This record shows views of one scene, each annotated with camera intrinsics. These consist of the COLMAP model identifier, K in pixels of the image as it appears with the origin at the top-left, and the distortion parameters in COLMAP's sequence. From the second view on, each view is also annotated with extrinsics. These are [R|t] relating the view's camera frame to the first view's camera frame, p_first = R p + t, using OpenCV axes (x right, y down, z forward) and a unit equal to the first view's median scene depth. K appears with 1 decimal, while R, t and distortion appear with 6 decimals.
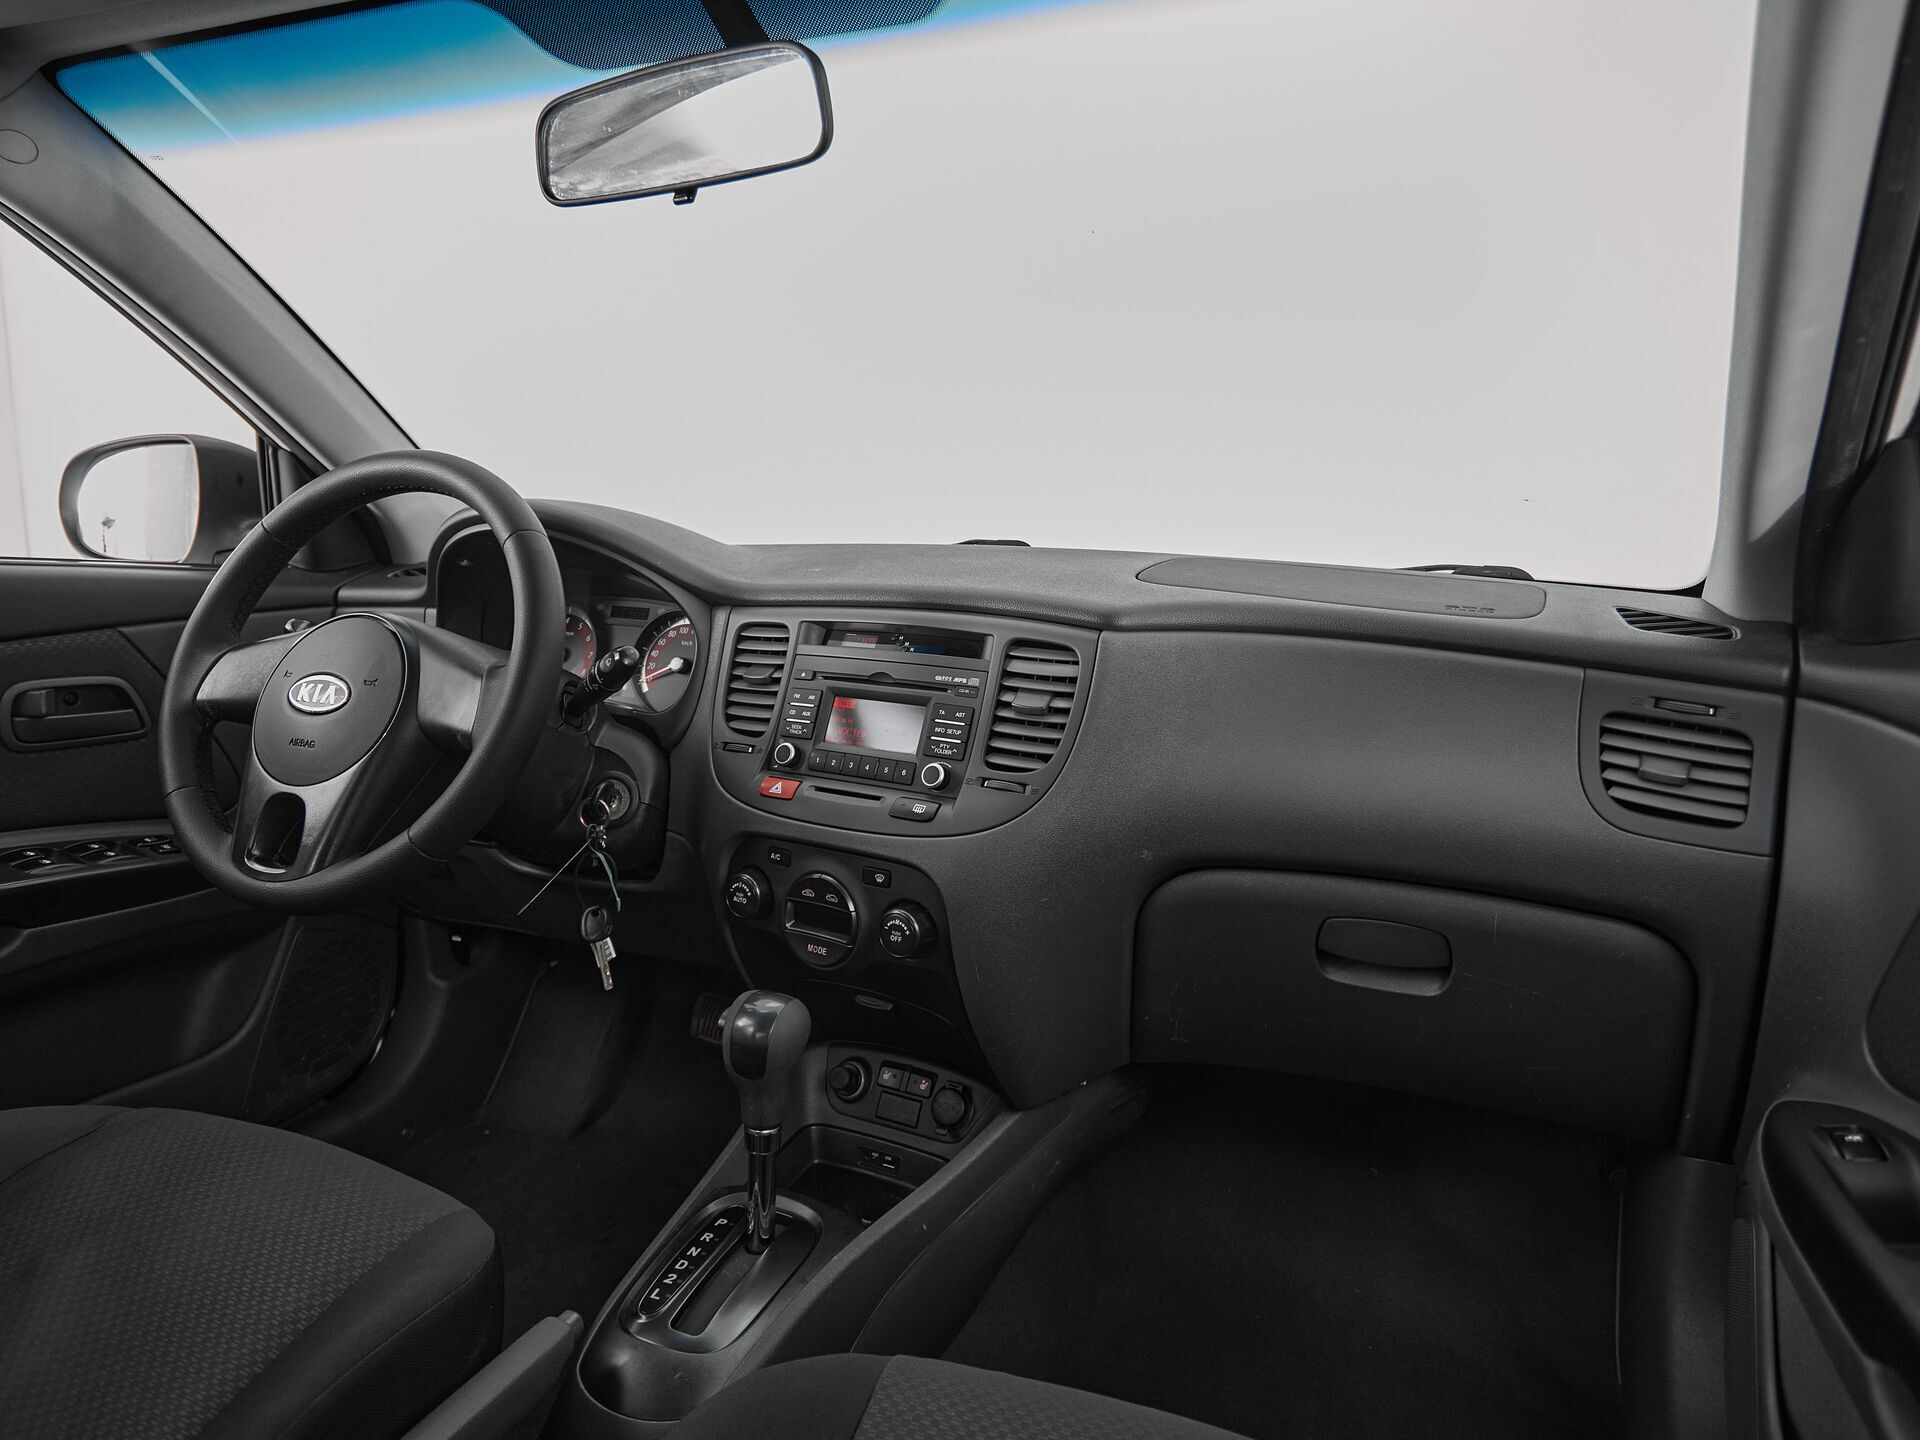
lens RADIAL K [[1181.5, 0, 953.3], [0, 1181.5, 709.6], [0, 0, 1]] dist [-0.004462, -0.001775]
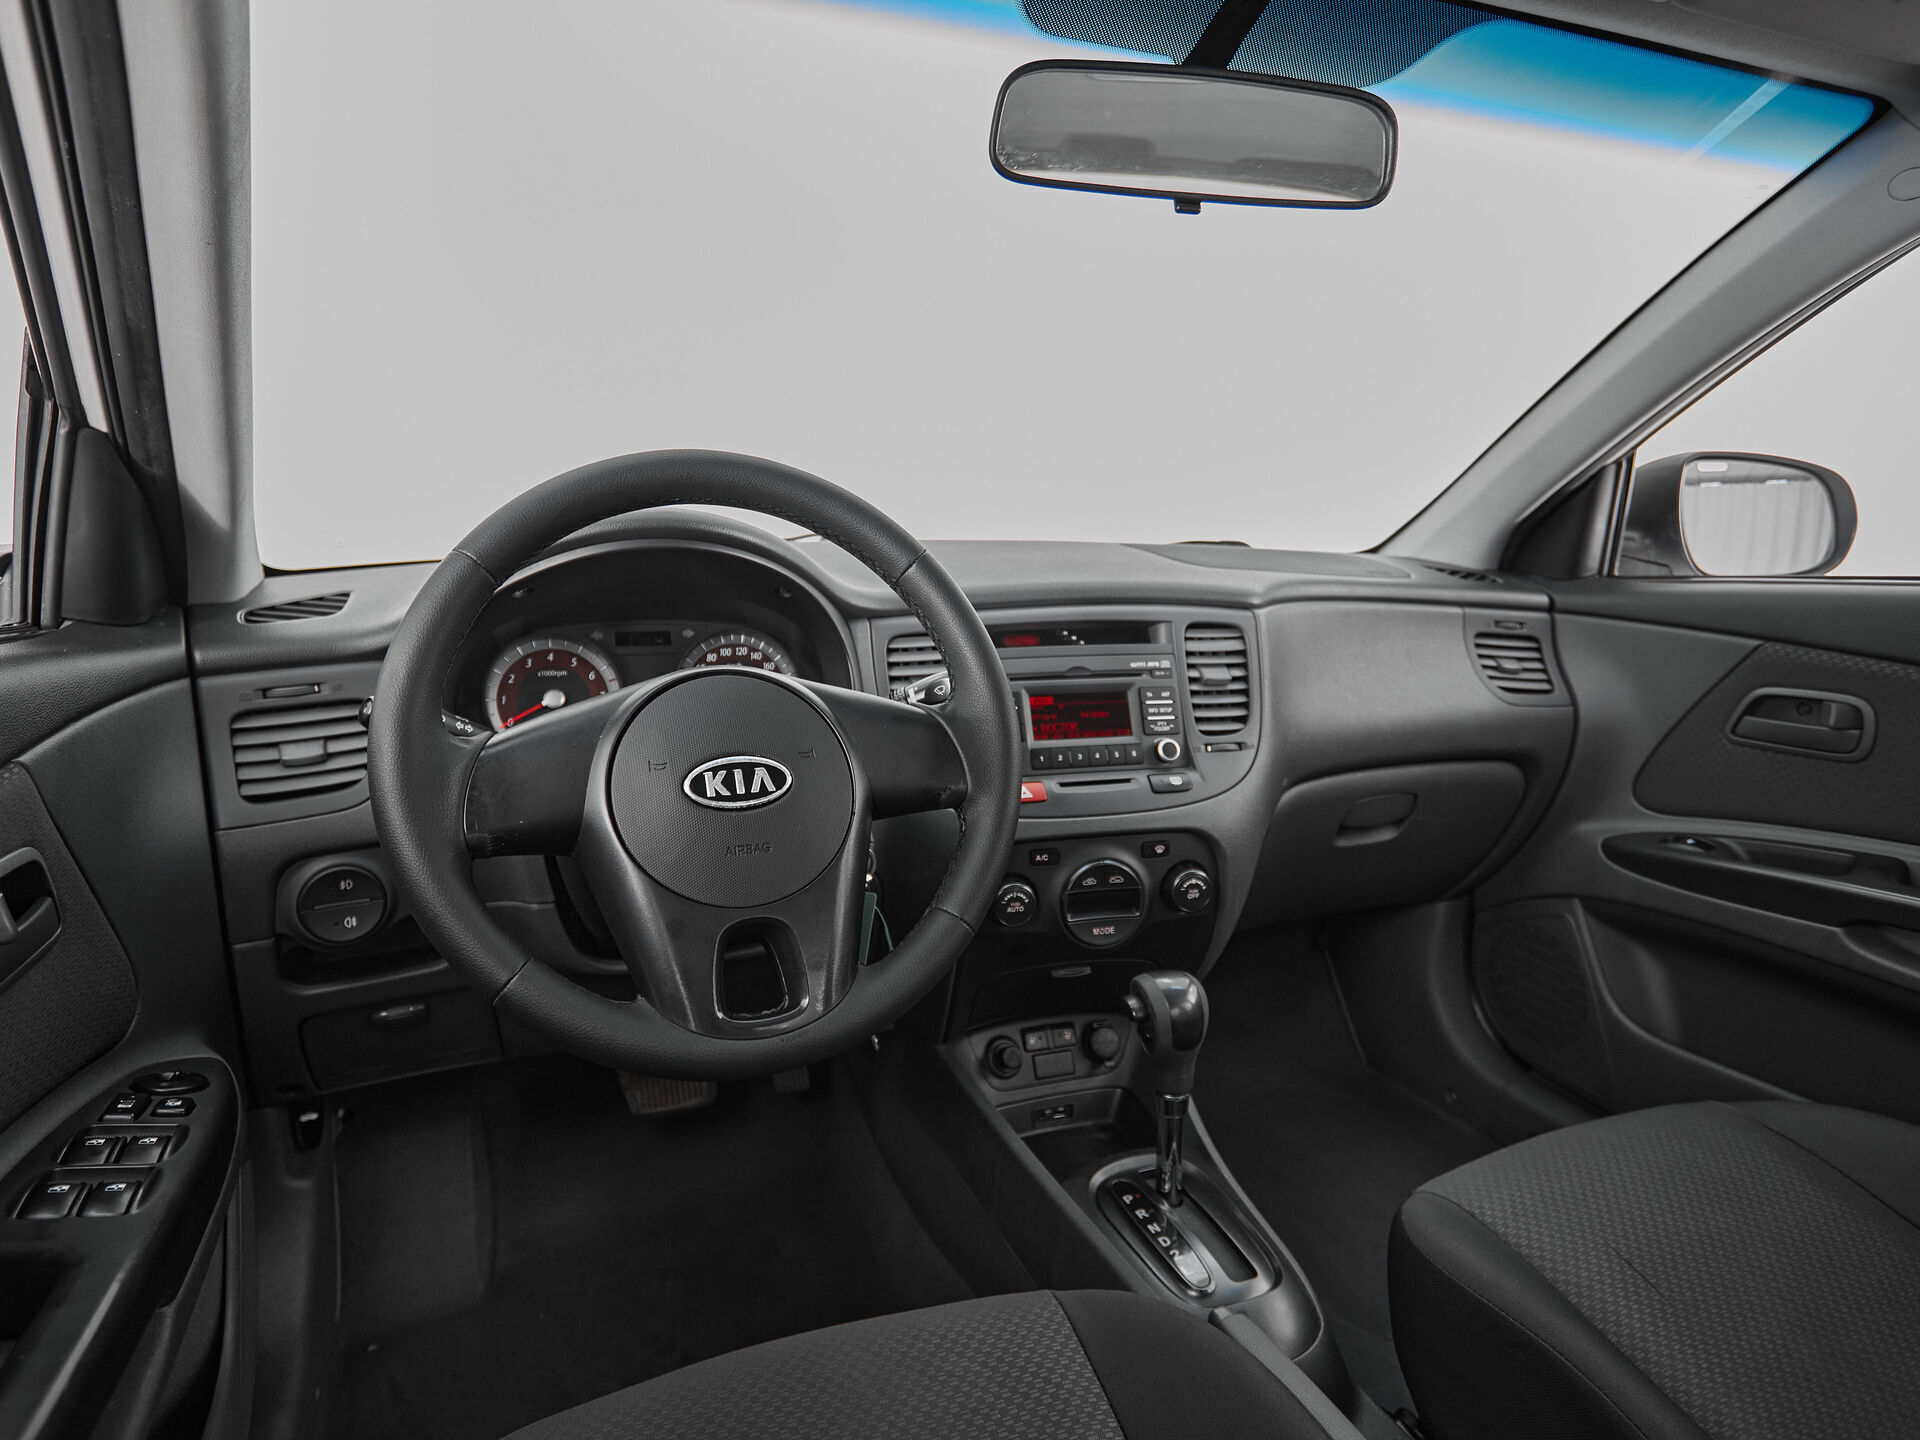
lens RADIAL K [[1102.3, 0, 938.7], [0, 1102.3, 740.7], [0, 0, 1]] dist [-0.013414, 0.006762]
pose [[0.711005, -0.166495, 0.683192, -0.874948], [0.119093, 0.986041, 0.116359, -0.100218], [-0.693029, -0.001368, 0.720909, 0.386385]]
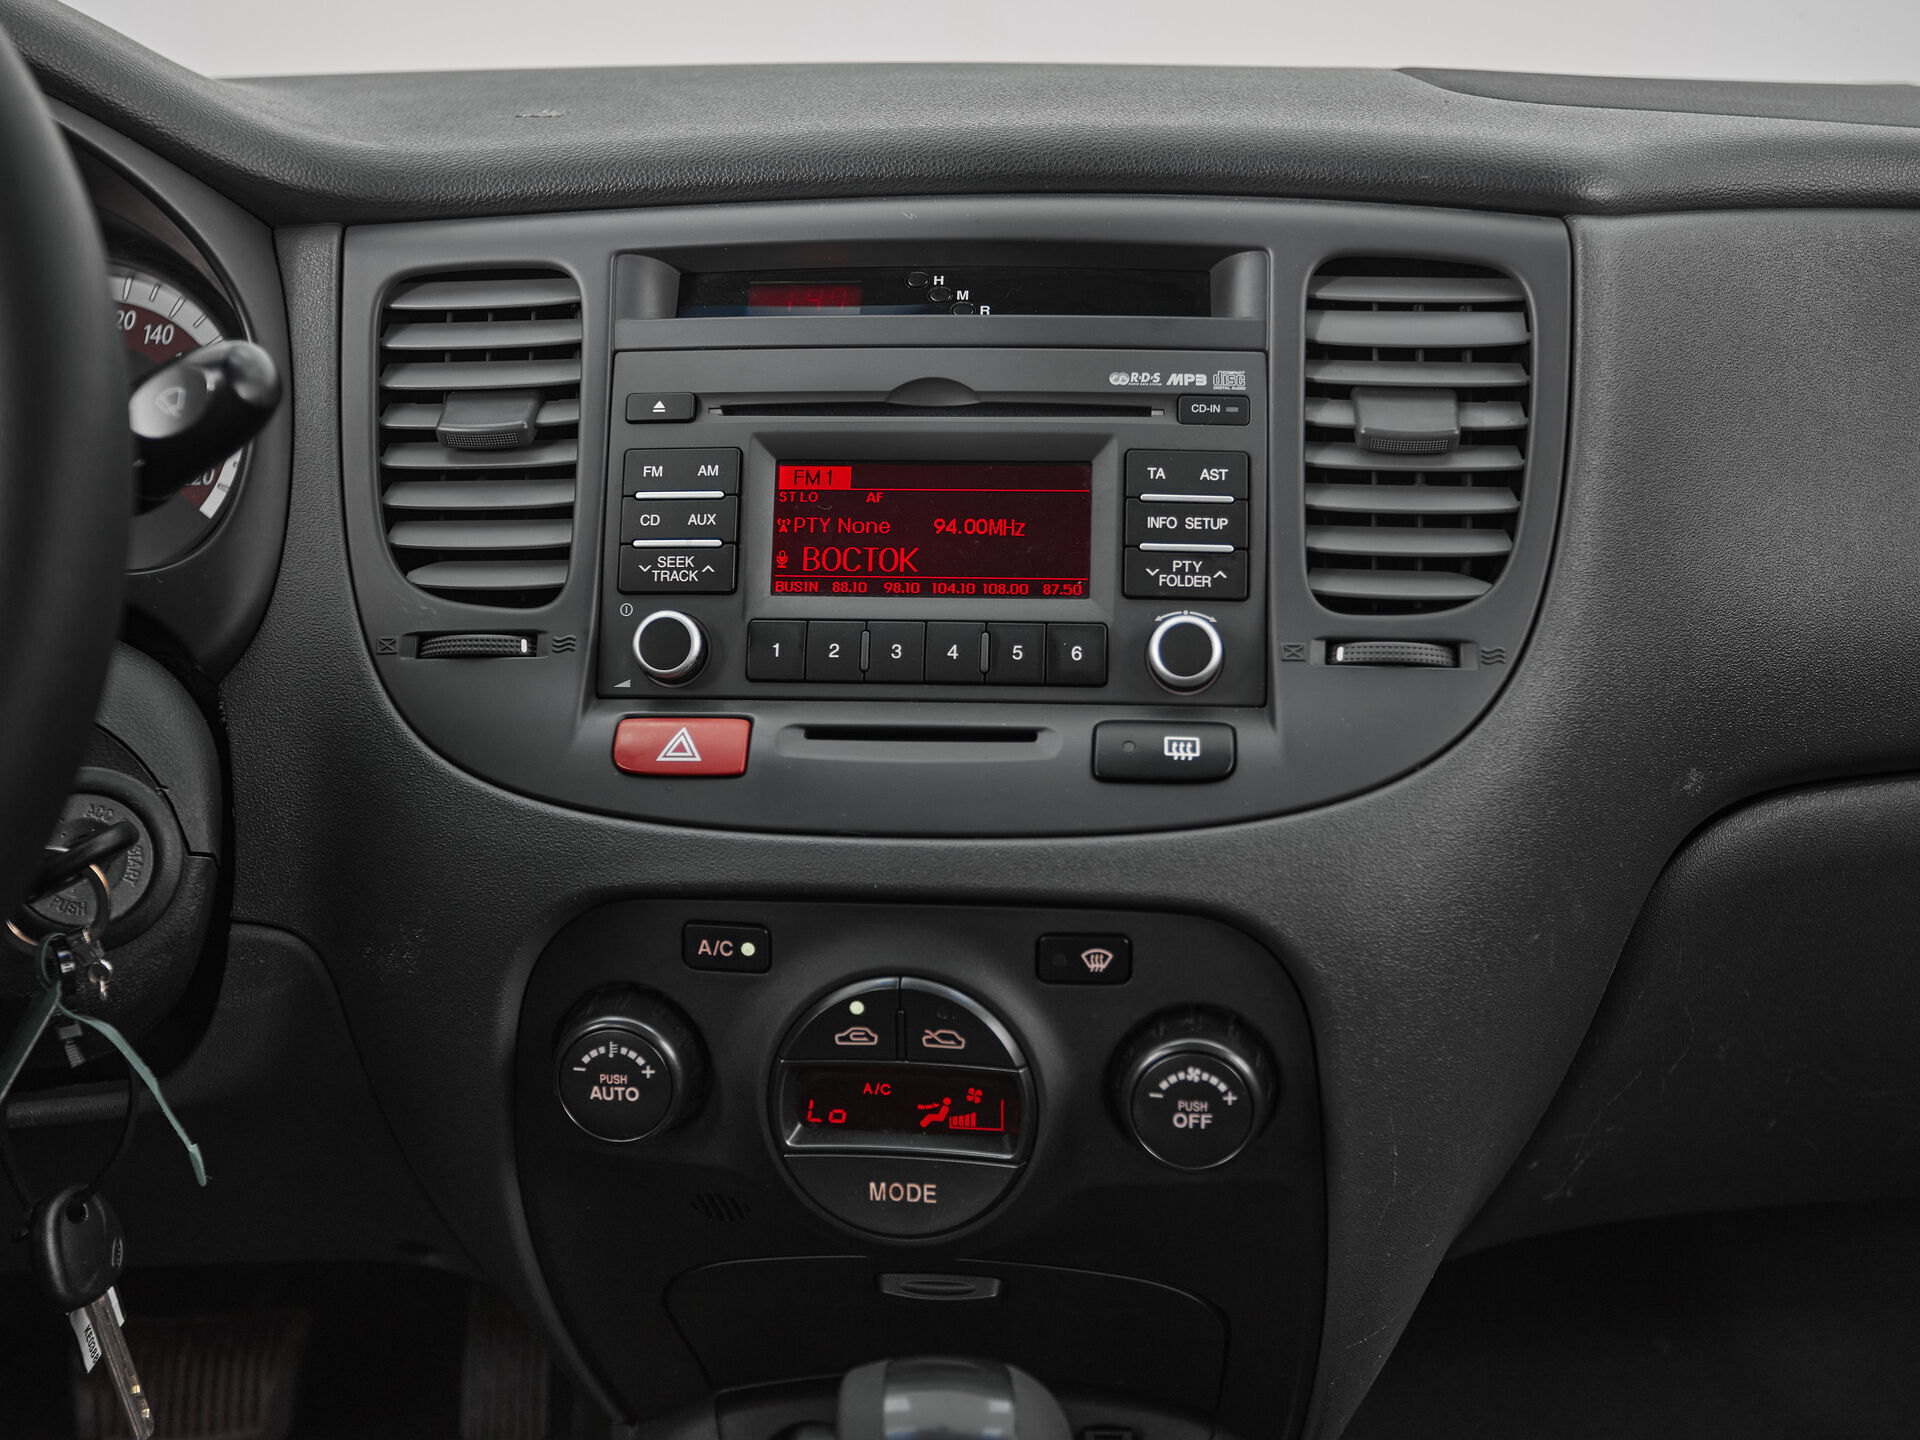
lens RADIAL K [[2189.4, 0, 960.3], [0, 2189.4, 670.0], [0, 0, 1]] dist [-0.007255, 0.000000]
pose [[0.902761, -0.127301, 0.410874, -0.344095], [0.093032, 0.990379, 0.102443, -0.012043], [-0.419962, -0.054257, 0.905918, 0.422589]]
